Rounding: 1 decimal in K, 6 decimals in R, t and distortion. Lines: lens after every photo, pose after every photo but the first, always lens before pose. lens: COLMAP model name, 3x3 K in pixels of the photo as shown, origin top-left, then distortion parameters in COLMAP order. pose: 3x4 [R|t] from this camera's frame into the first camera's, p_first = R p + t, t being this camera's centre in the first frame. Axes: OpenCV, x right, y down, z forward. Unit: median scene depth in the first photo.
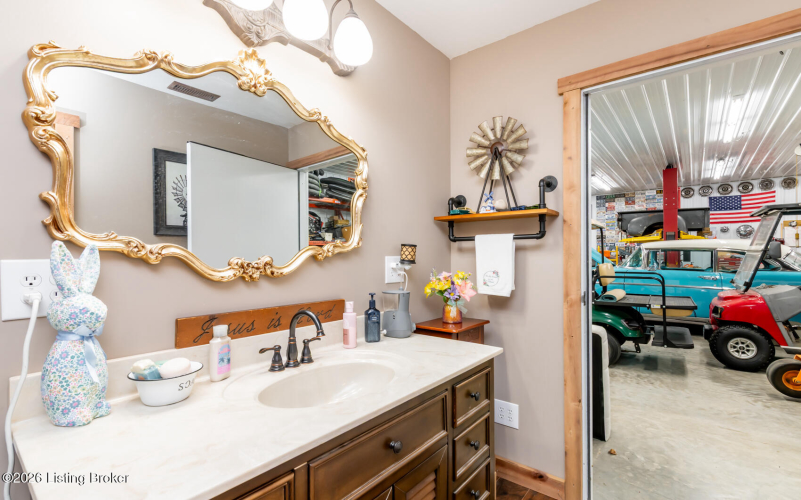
lens RADIAL K [[367.5, 0, 401.2], [0, 367.5, 254.3], [0, 0, 1]] dist [-0.003237, -0.000288]
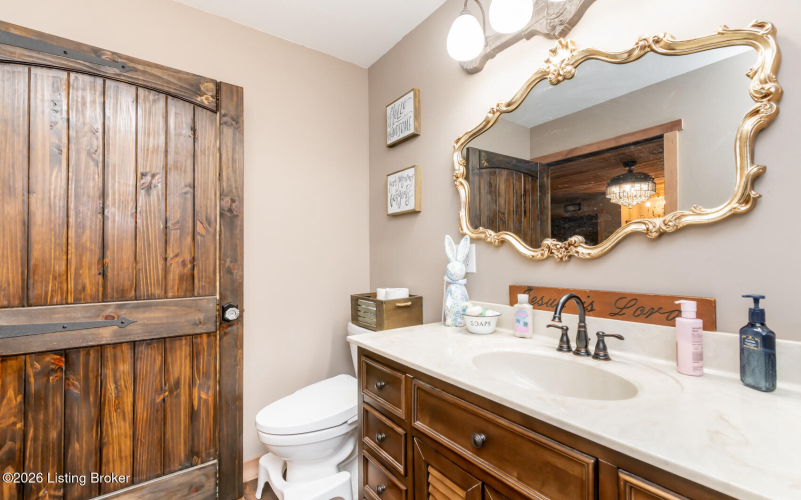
lens RADIAL K [[352.4, 0, 401.7], [0, 352.4, 251.9], [0, 0, 1]] dist [0.006992, 0.001040]
pose [[-0.256980, -0.009515, -0.966370, 0.666963], [0.019375, 0.999700, -0.014995, 0.051520], [0.966223, -0.022577, -0.256718, 0.791982]]
